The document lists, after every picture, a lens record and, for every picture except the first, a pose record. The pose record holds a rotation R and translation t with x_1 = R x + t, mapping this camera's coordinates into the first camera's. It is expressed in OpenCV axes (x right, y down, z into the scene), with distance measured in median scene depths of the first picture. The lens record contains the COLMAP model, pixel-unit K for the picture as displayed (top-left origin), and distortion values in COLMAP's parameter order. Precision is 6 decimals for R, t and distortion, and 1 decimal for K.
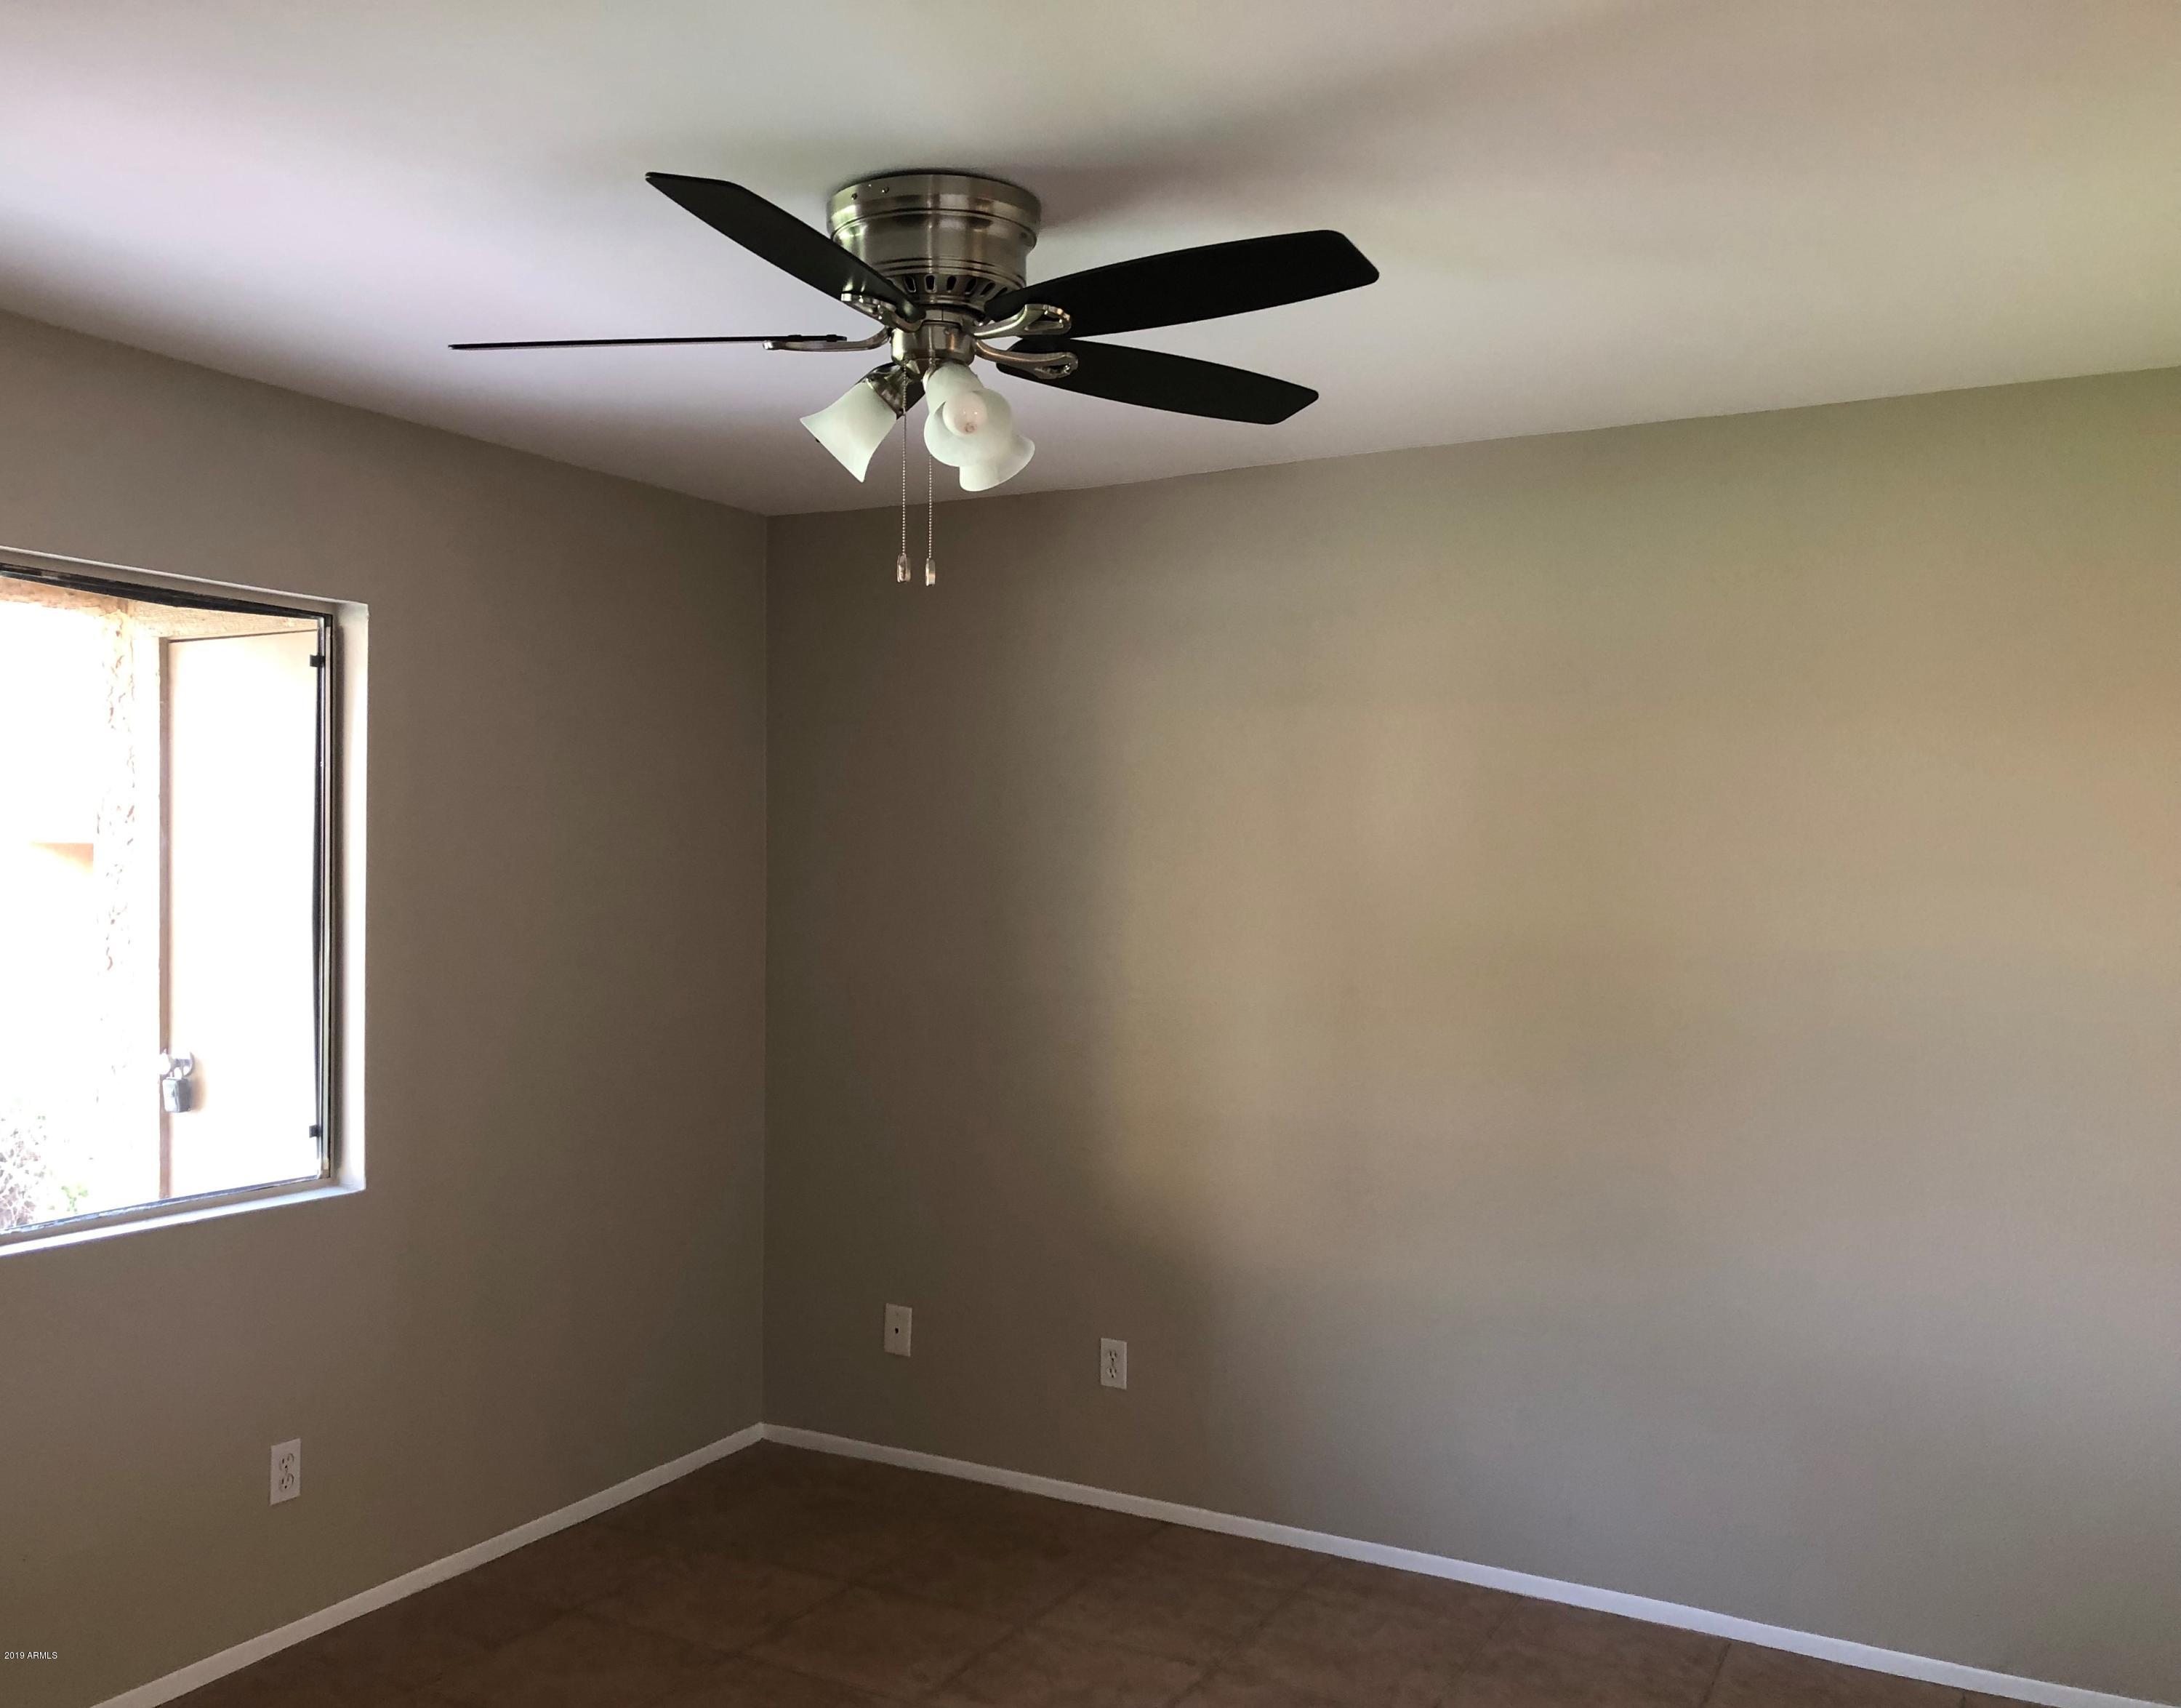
lens RADIAL K [[1863.3, 0, 1089.3], [0, 1863.3, 858.2], [0, 0, 1]] dist [0.000991, 0.000077]
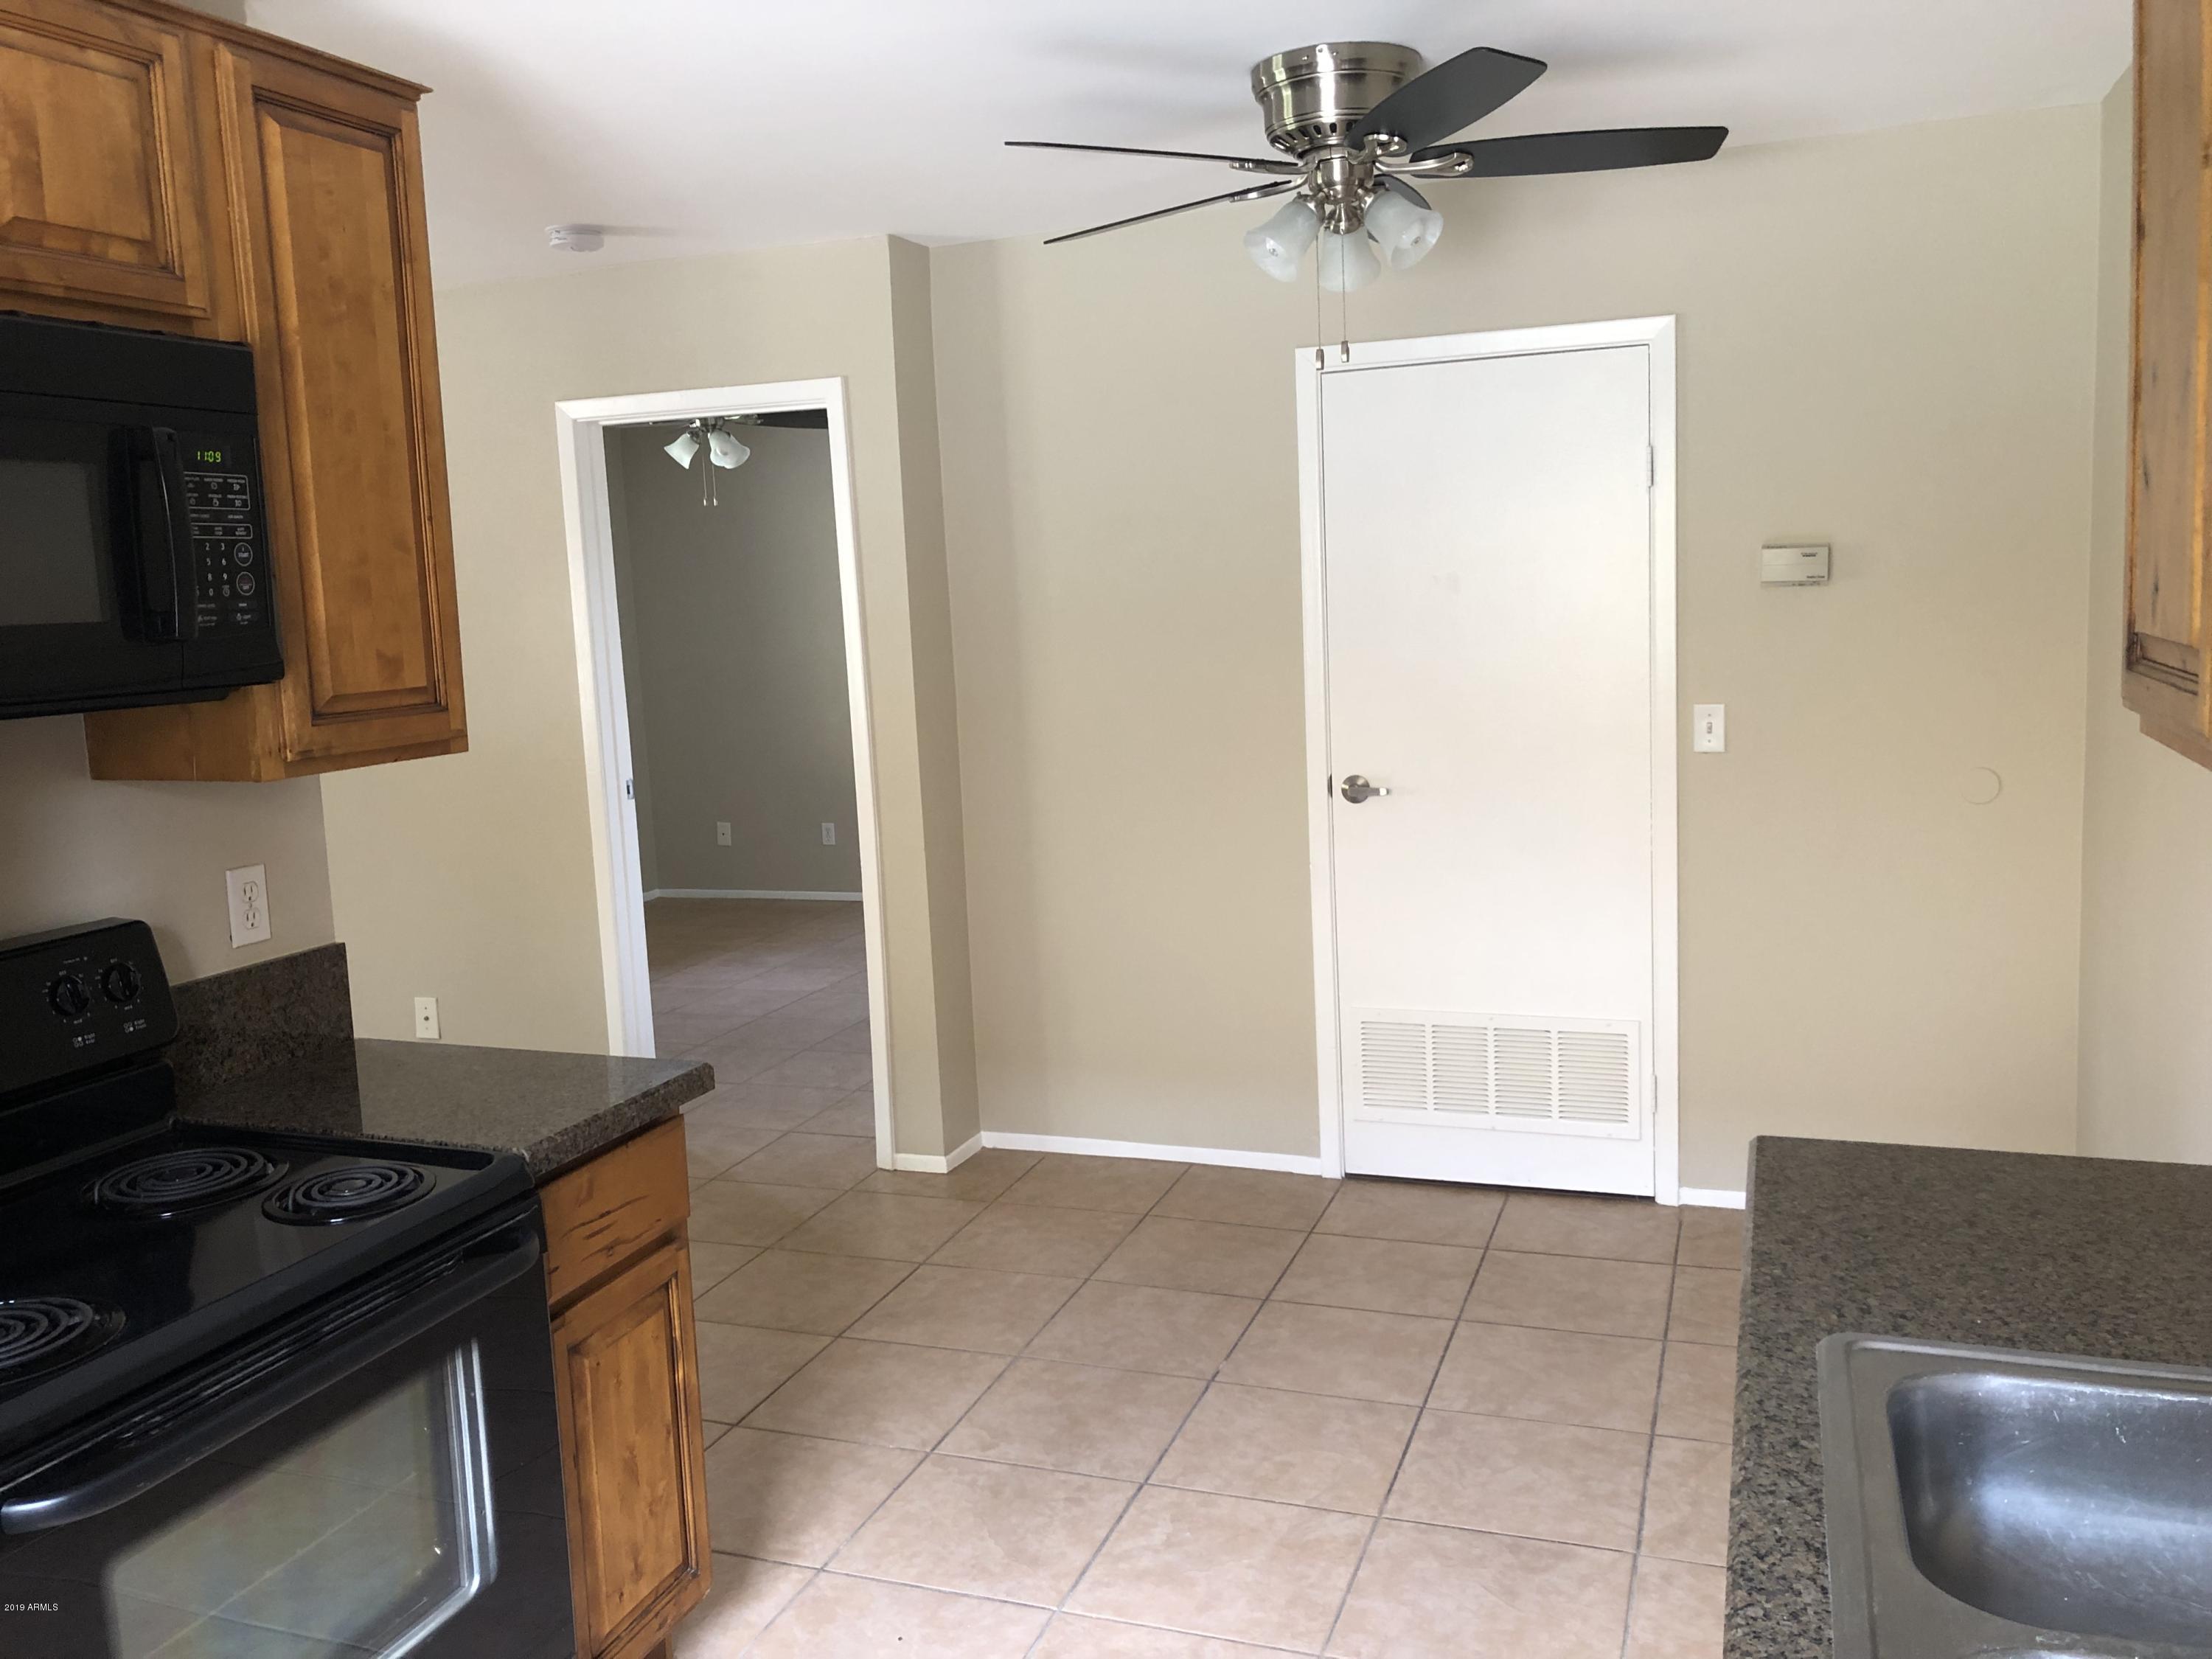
lens RADIAL K [[1826.3, 0, 1087.0], [0, 1826.3, 811.1], [0, 0, 1]] dist [0.026974, -0.020027]
pose [[0.993241, -0.057361, 0.100902, 0.164926], [0.043397, 0.989824, 0.135518, -0.039403], [-0.107649, -0.130223, 0.985623, -1.826219]]
